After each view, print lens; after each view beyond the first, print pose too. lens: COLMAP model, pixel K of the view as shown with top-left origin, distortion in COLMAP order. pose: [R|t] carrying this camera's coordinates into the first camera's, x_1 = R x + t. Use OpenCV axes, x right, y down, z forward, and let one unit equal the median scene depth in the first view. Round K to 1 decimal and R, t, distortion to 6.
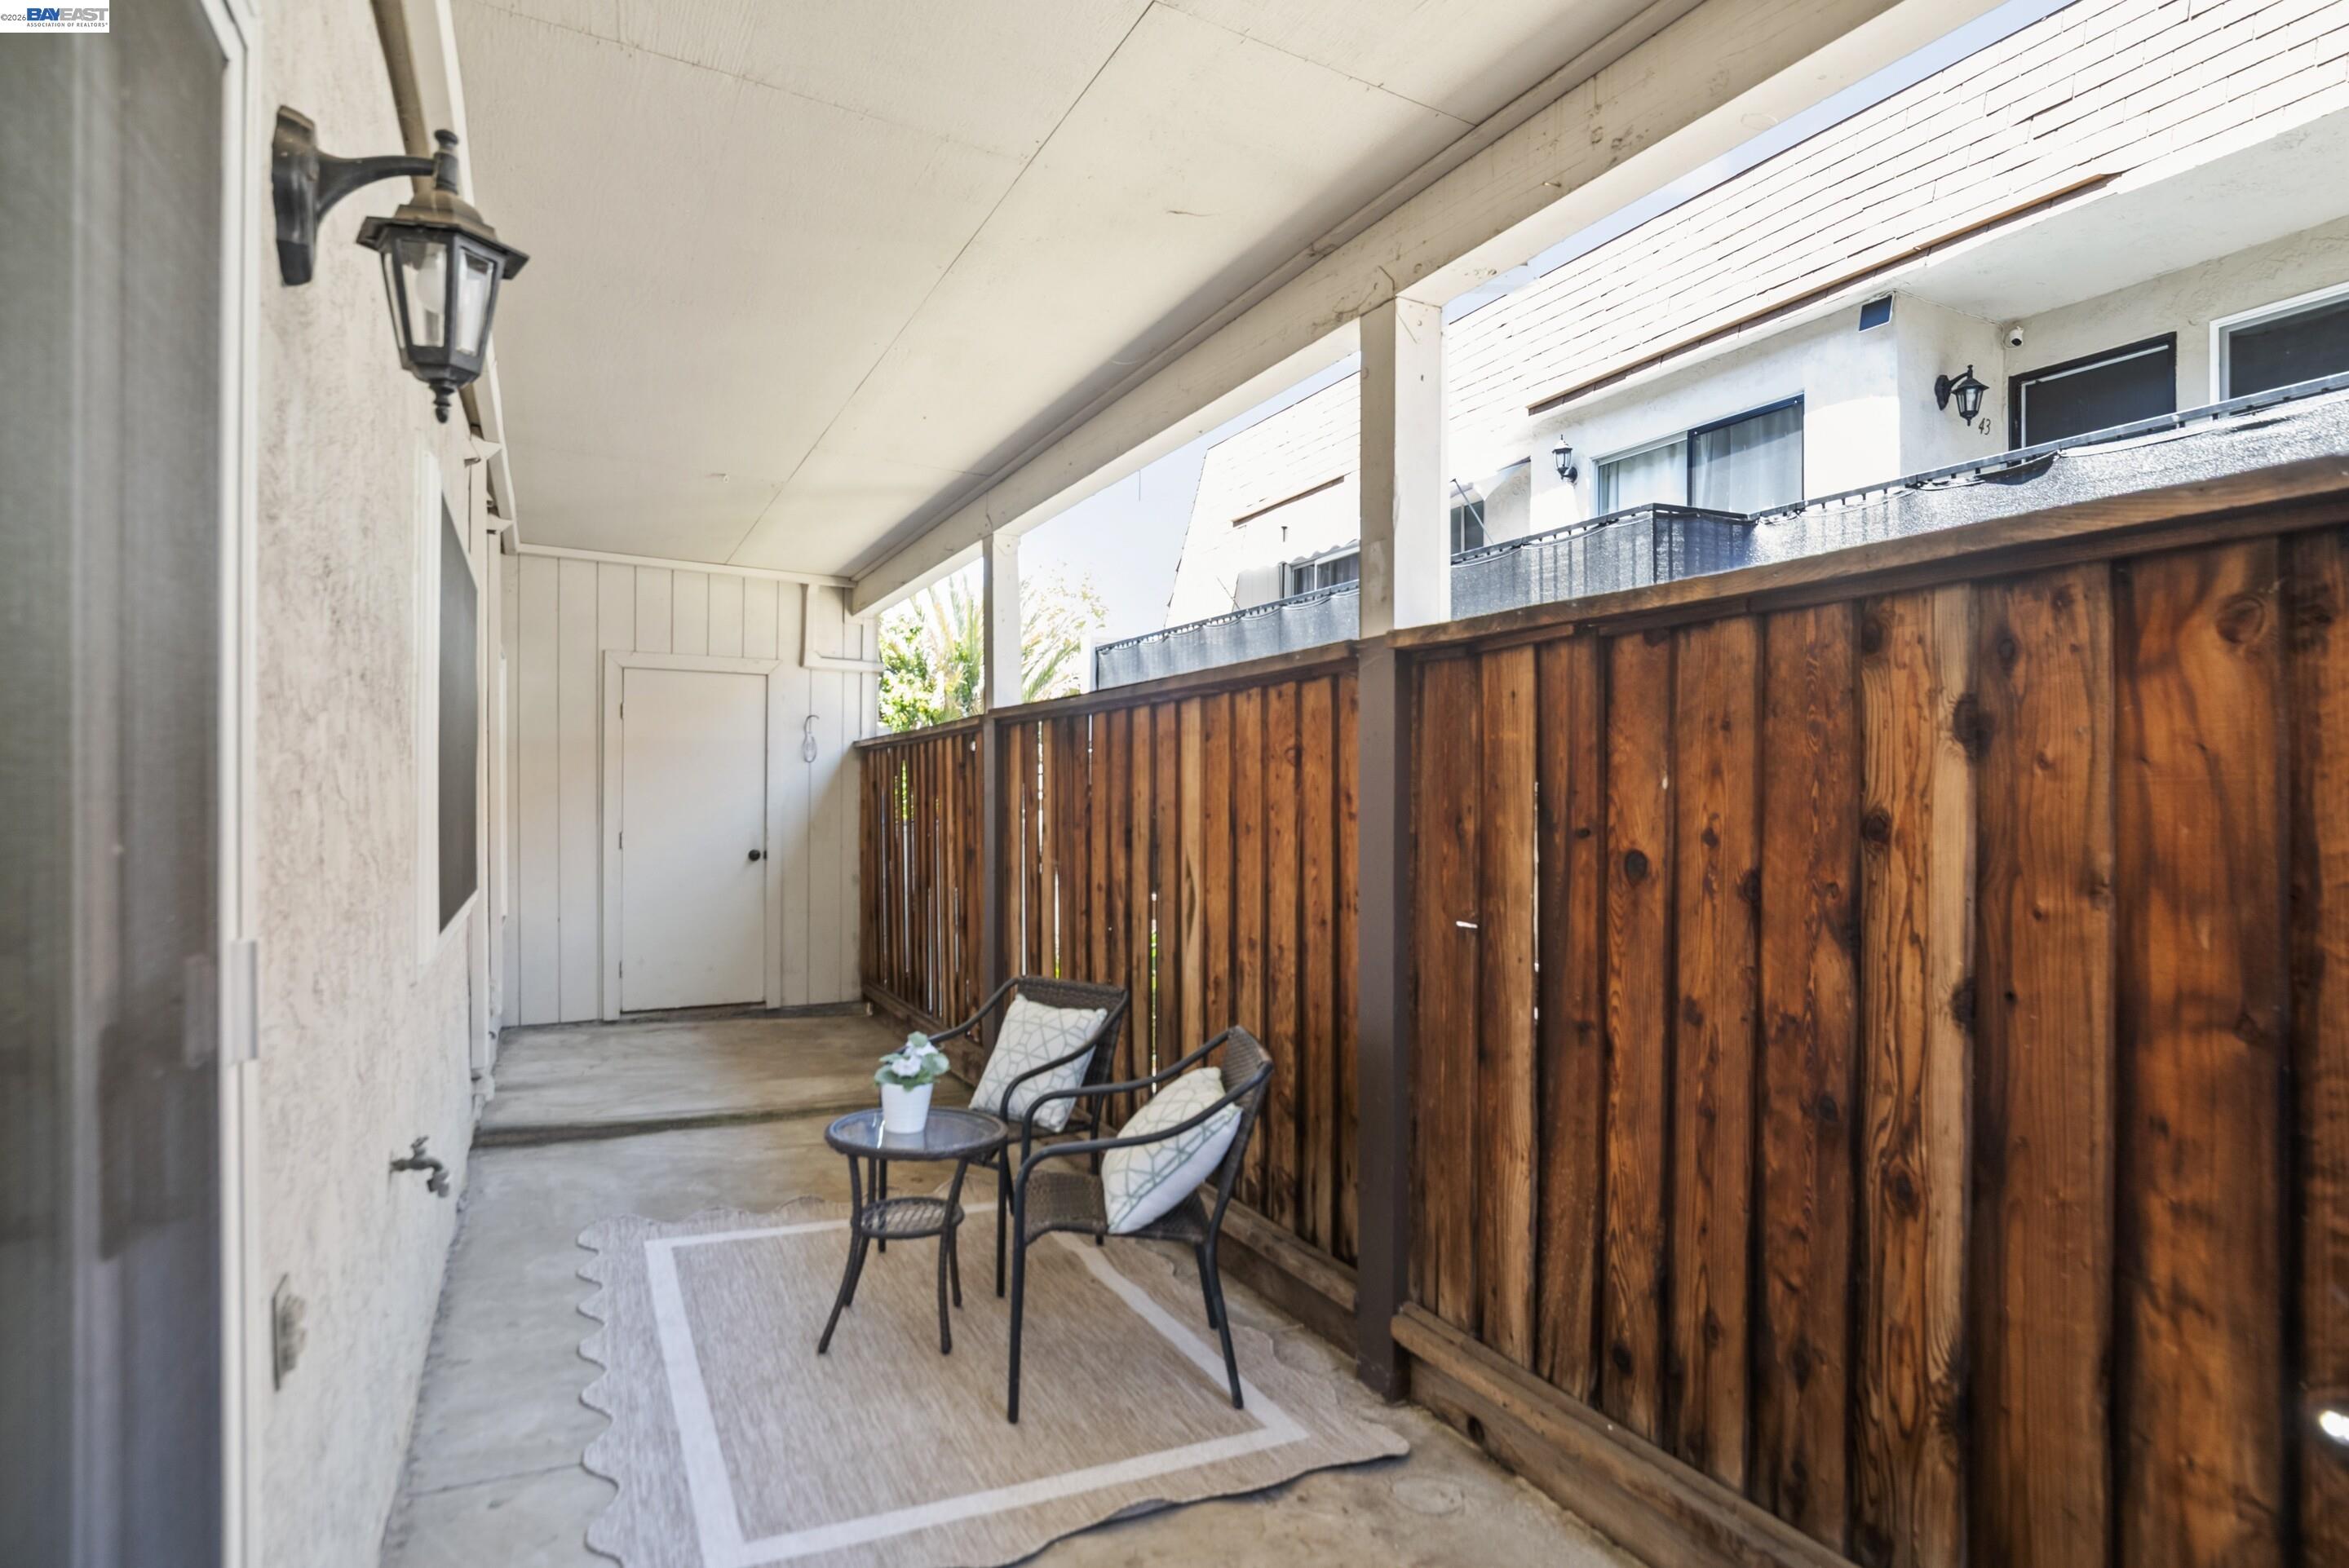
lens RADIAL K [[1222.1, 0, 1186.9], [0, 1222.1, 775.9], [0, 0, 1]] dist [-0.003013, 0.000000]
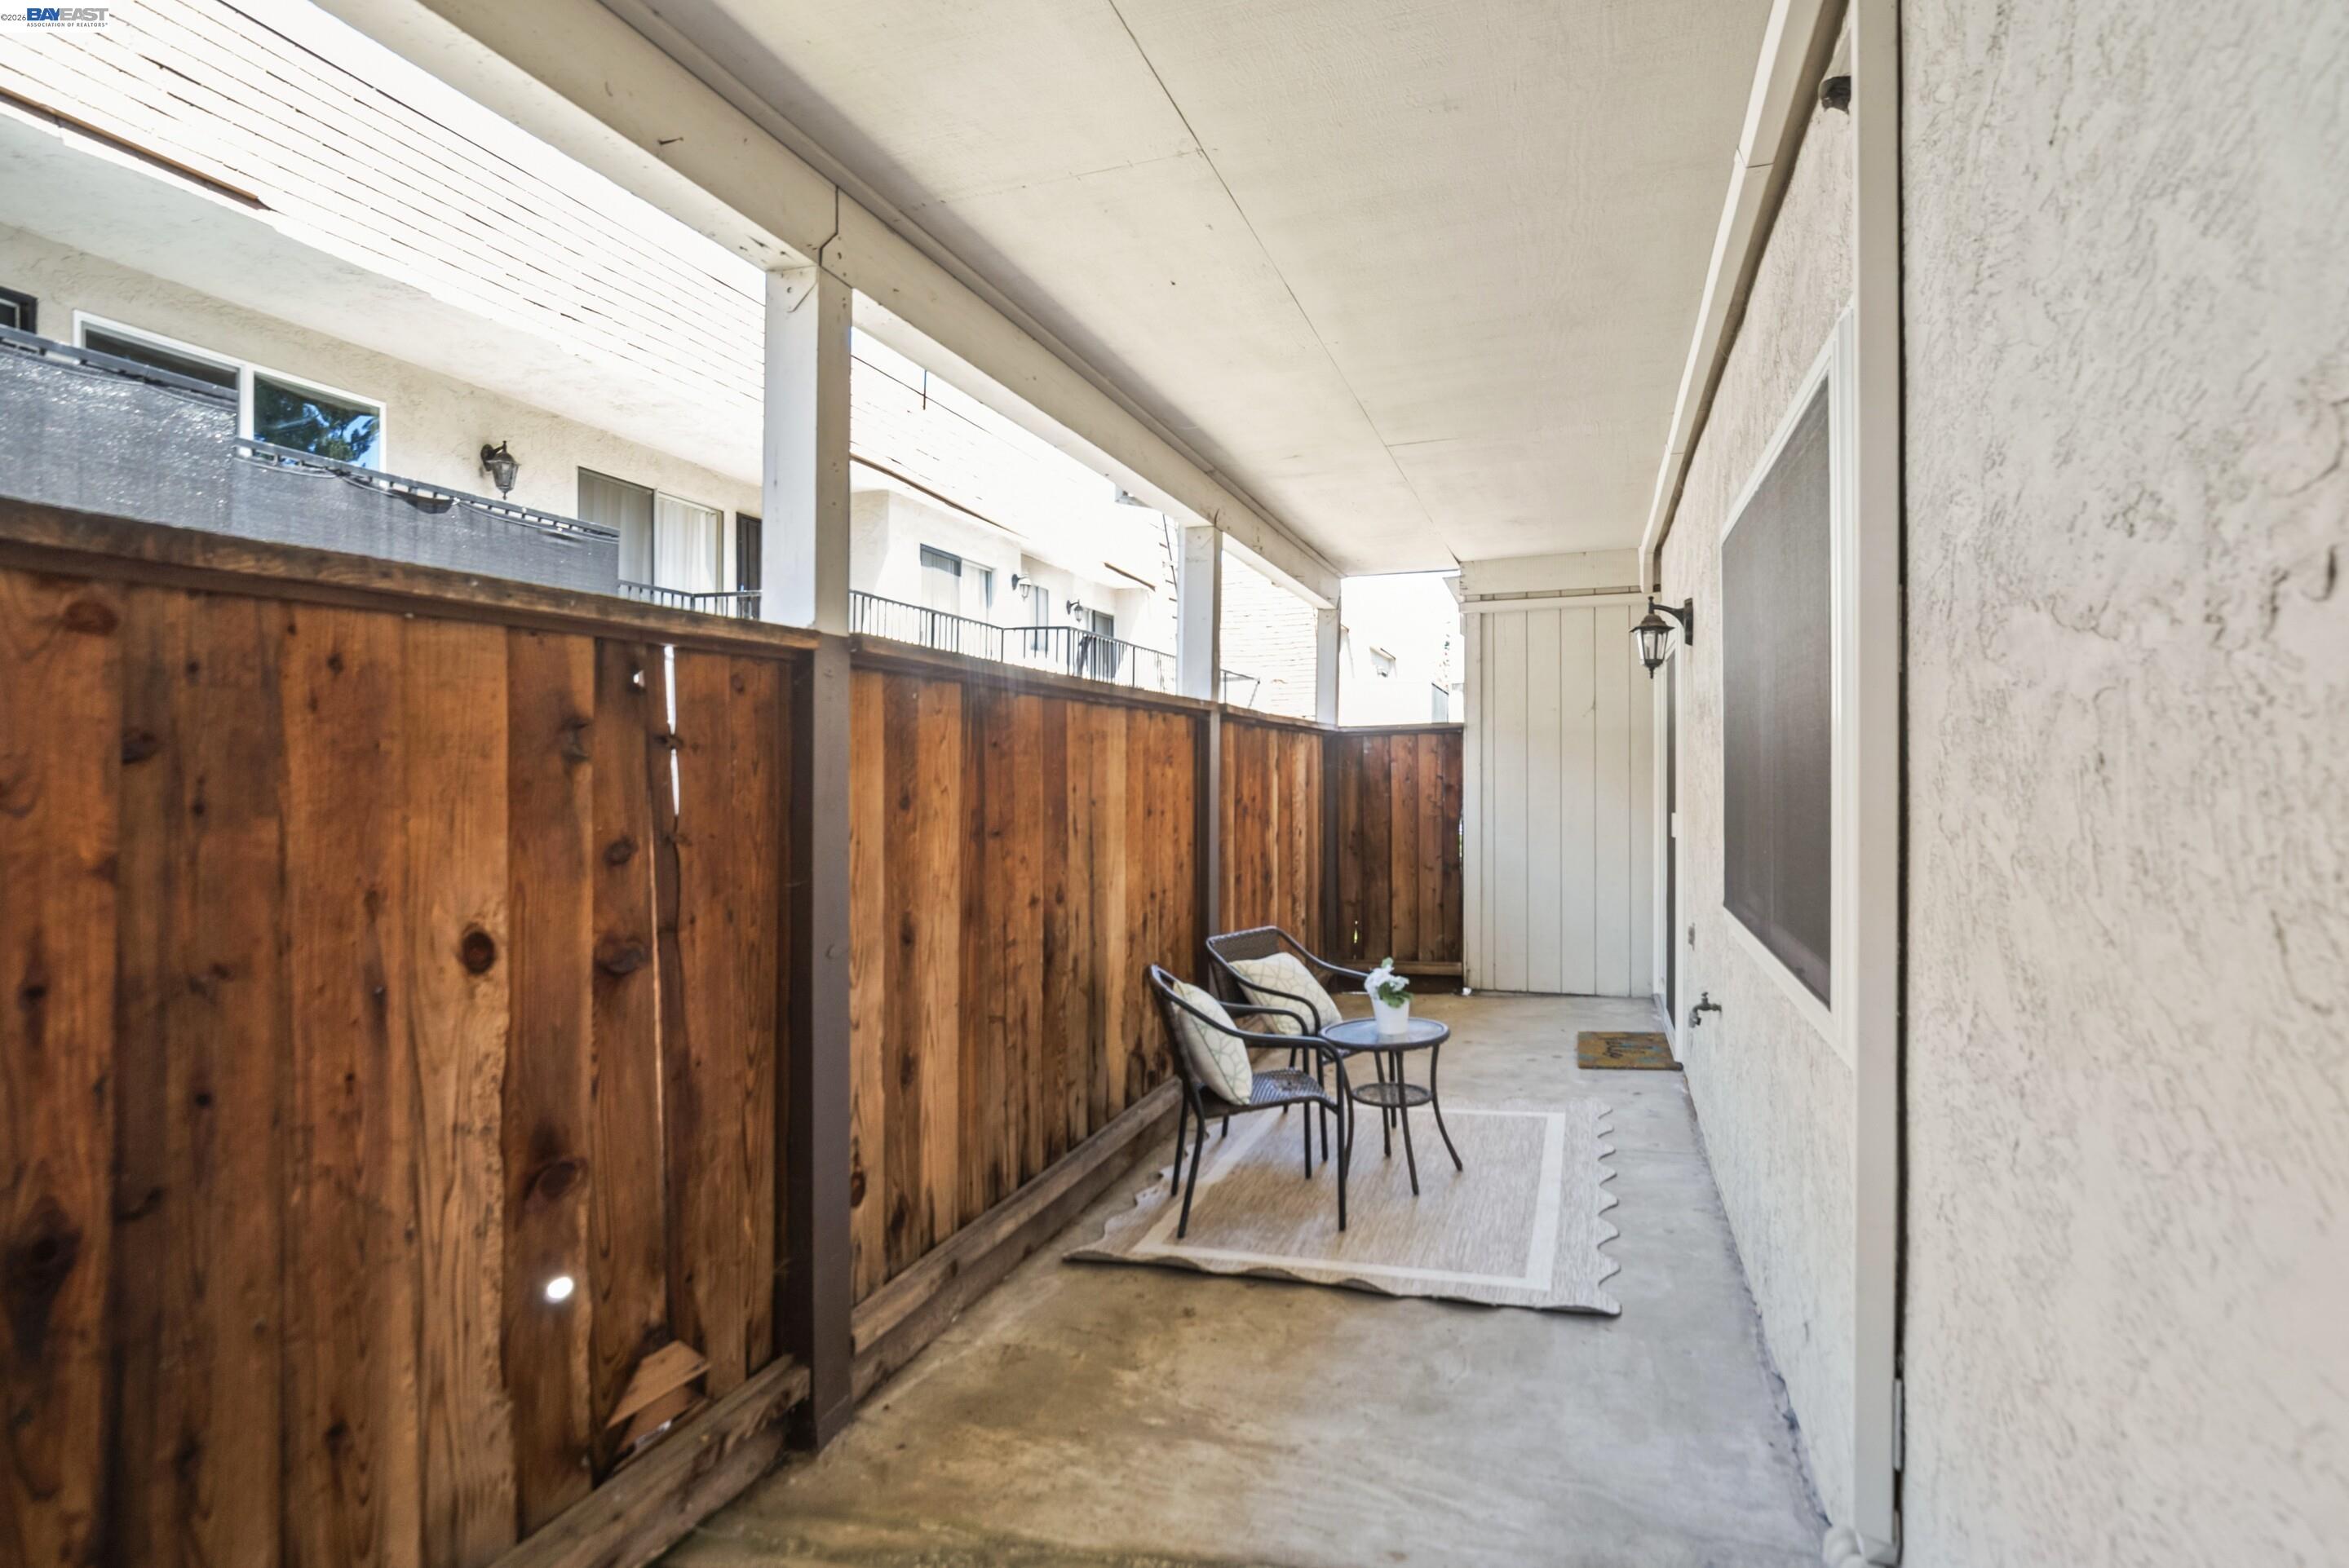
lens RADIAL K [[1222.1, 0, 1186.9], [0, 1222.1, 775.9], [0, 0, 1]] dist [-0.003013, 0.000000]
pose [[-0.698633, -0.003092, 0.715473, -0.934479], [-0.010524, 0.999927, -0.005954, 0.009775], [-0.715402, -0.011689, -0.698615, 1.893628]]
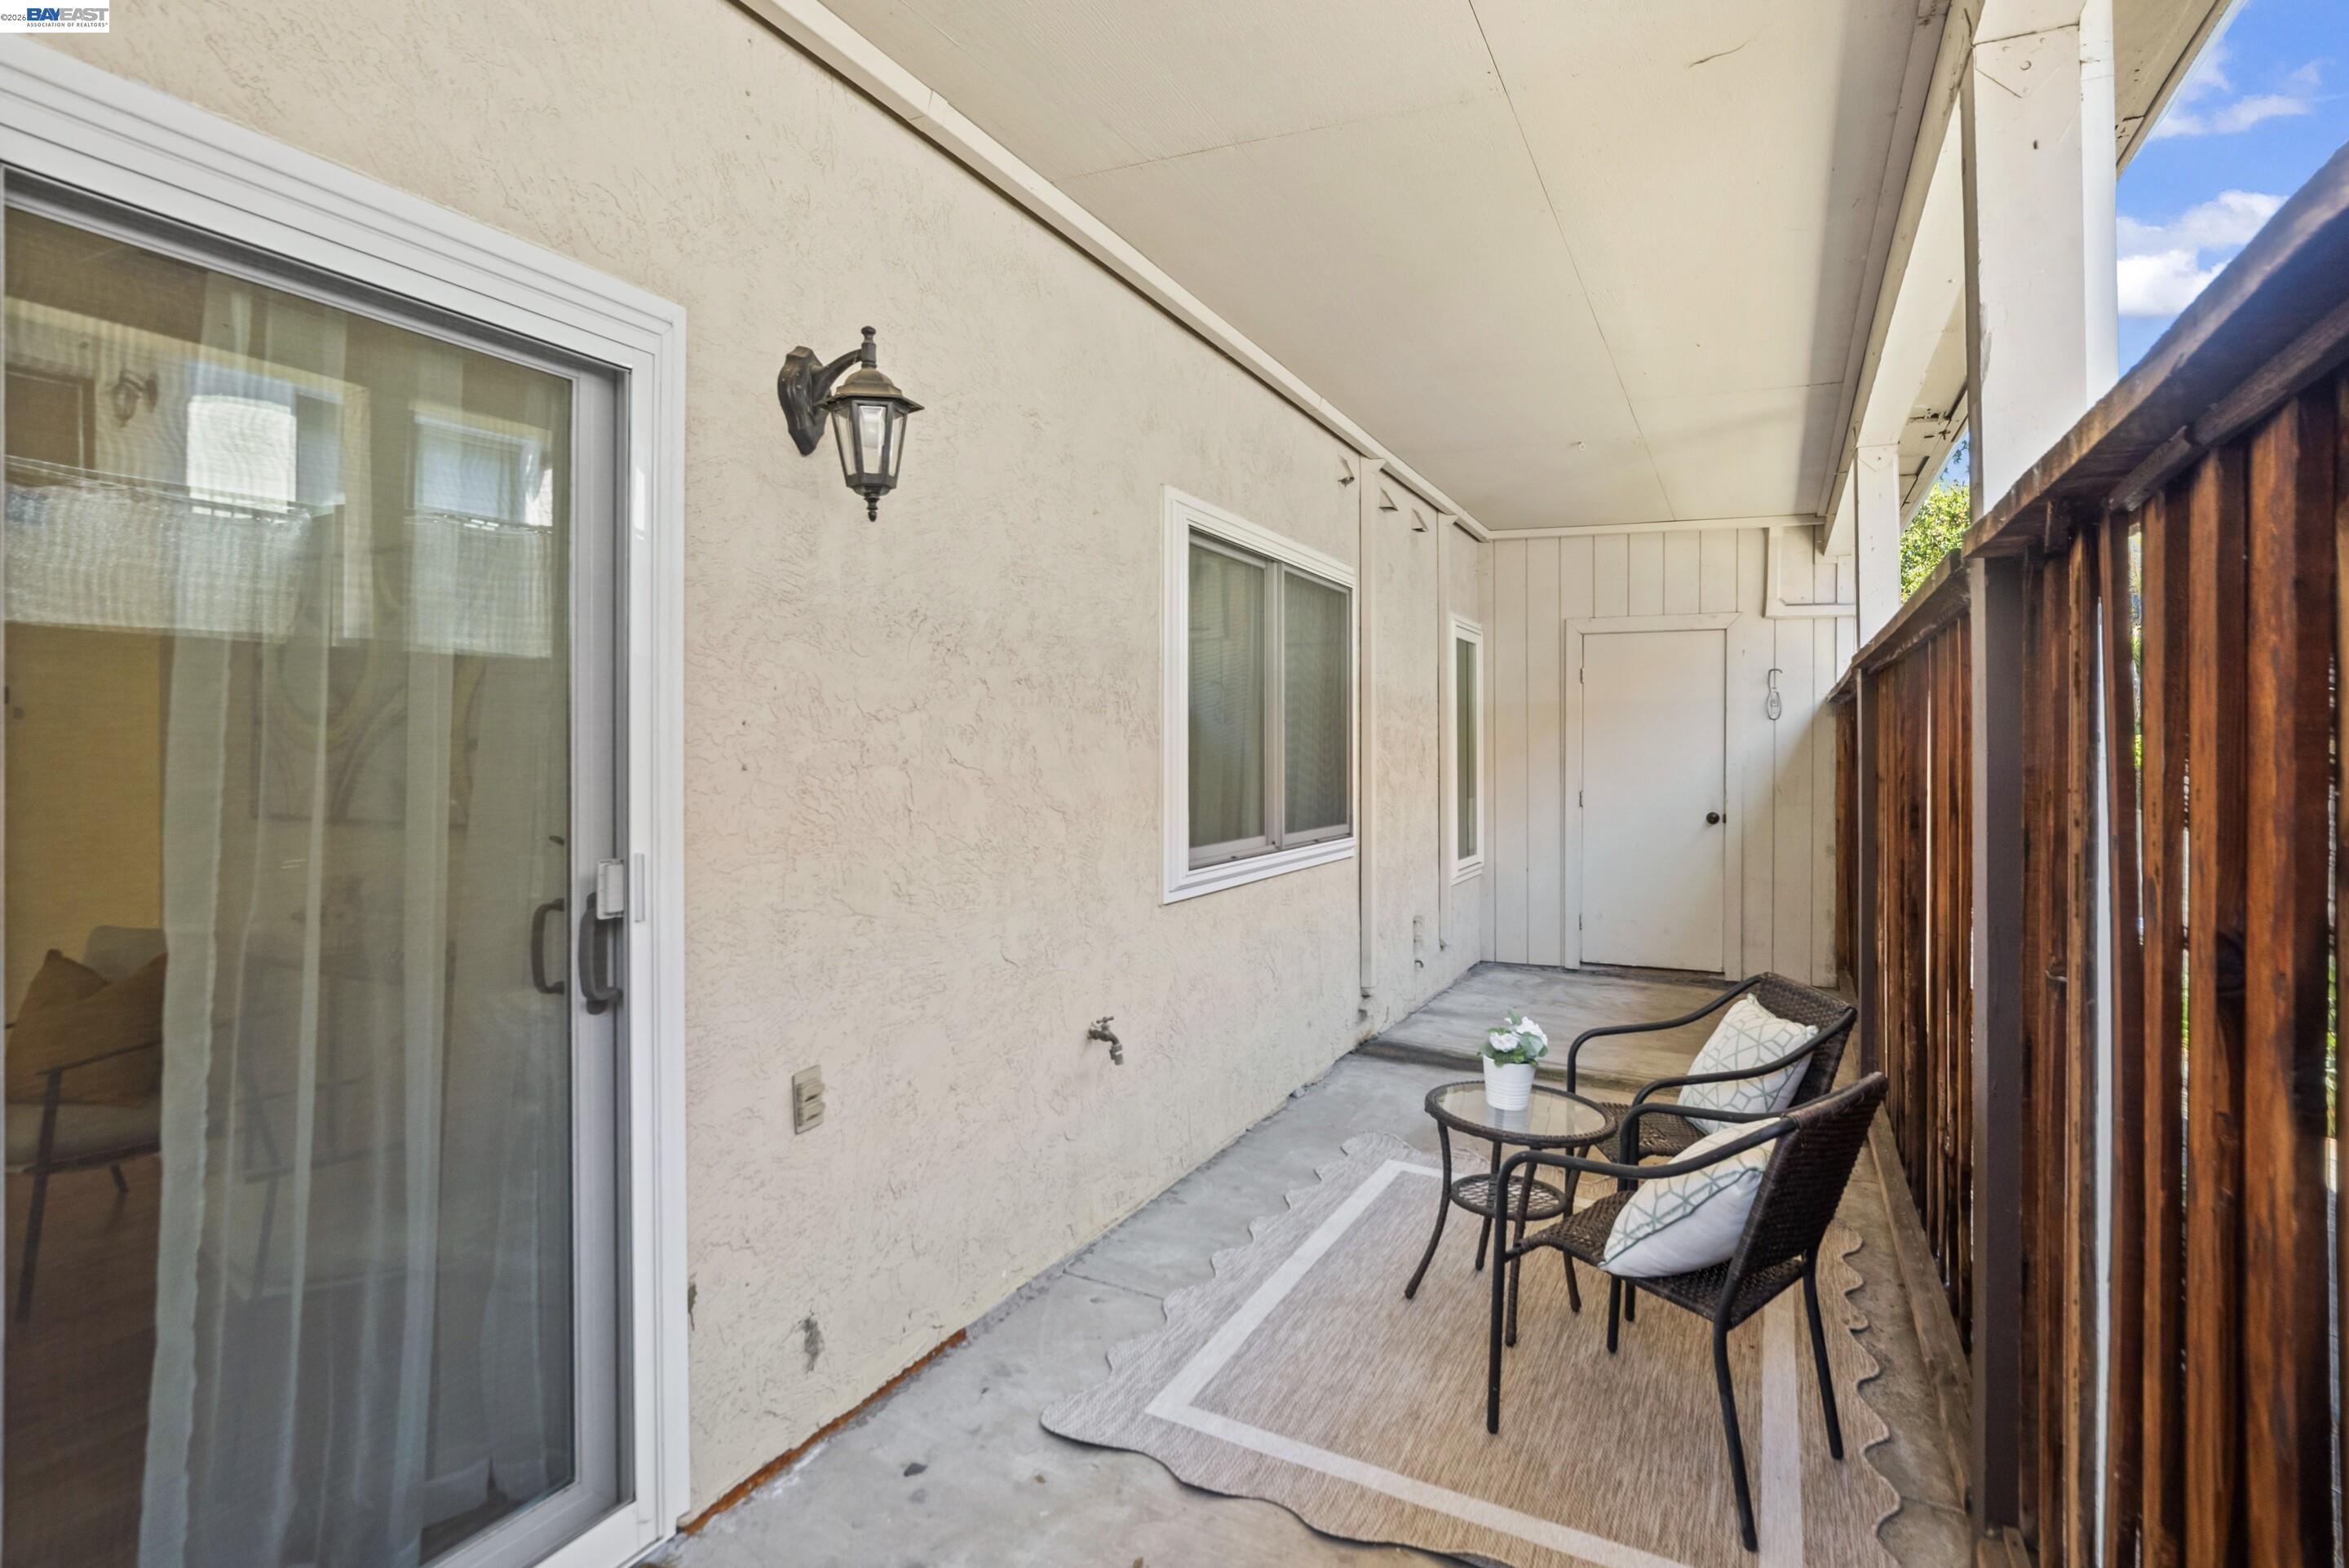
lens RADIAL K [[1222.4, 0, 1156.3], [0, 1222.4, 725.5], [0, 0, 1]] dist [-0.002198, 0.000403]
pose [[0.584973, -0.018601, -0.810840, 0.361269], [0.015418, 0.999811, -0.011812, -0.007149], [0.810907, -0.005592, 0.585149, 0.179928]]
